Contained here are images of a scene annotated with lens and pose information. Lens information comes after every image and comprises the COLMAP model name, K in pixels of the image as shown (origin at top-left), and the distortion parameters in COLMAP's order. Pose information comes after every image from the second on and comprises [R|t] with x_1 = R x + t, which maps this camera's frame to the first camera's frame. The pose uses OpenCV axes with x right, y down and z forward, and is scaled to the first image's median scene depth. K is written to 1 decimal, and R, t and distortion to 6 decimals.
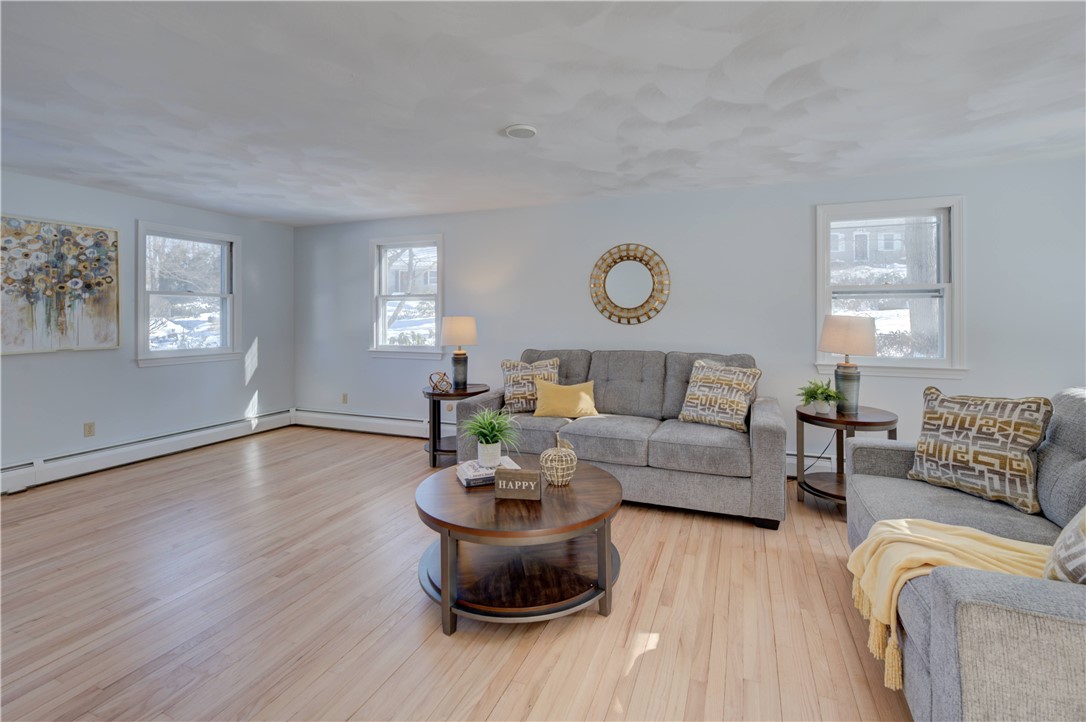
lens RADIAL K [[489.1, 0, 549.2], [0, 489.1, 321.2], [0, 0, 1]] dist [0.003799, 0.000579]
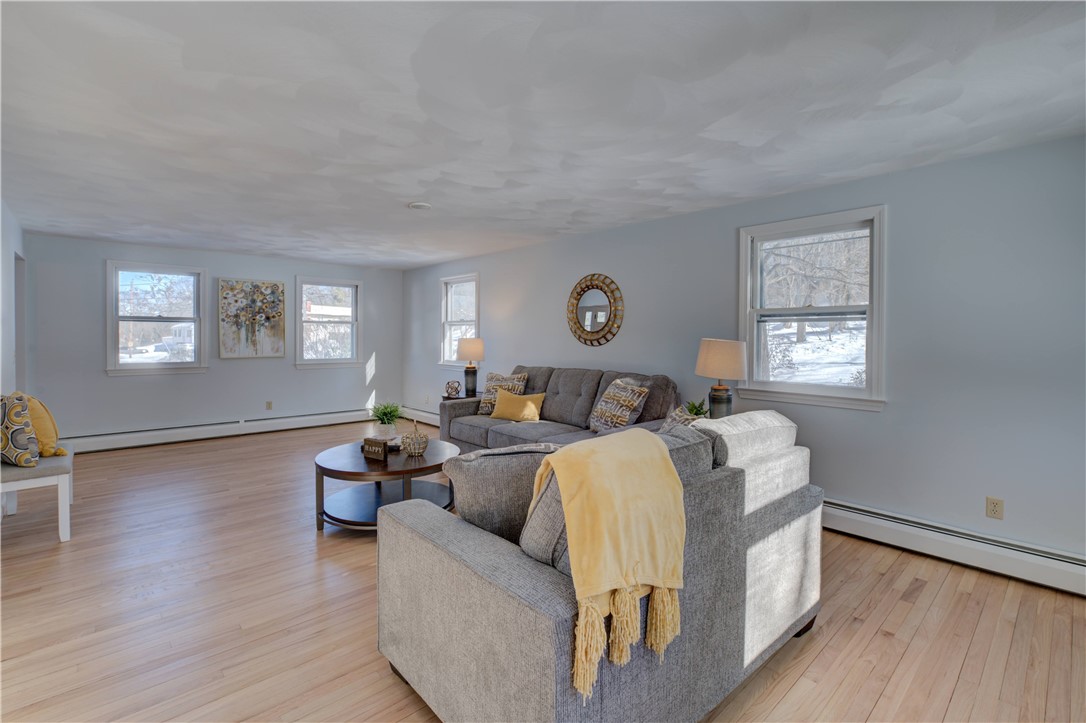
lens RADIAL K [[488.8, 0, 543.5], [0, 488.8, 351.9], [0, 0, 1]] dist [0.002450, 0.000972]
pose [[0.897952, 0.018445, -0.439708, 0.605623], [-0.009712, 0.999709, 0.022103, -0.003725], [0.439987, -0.015577, 0.897869, -0.064944]]
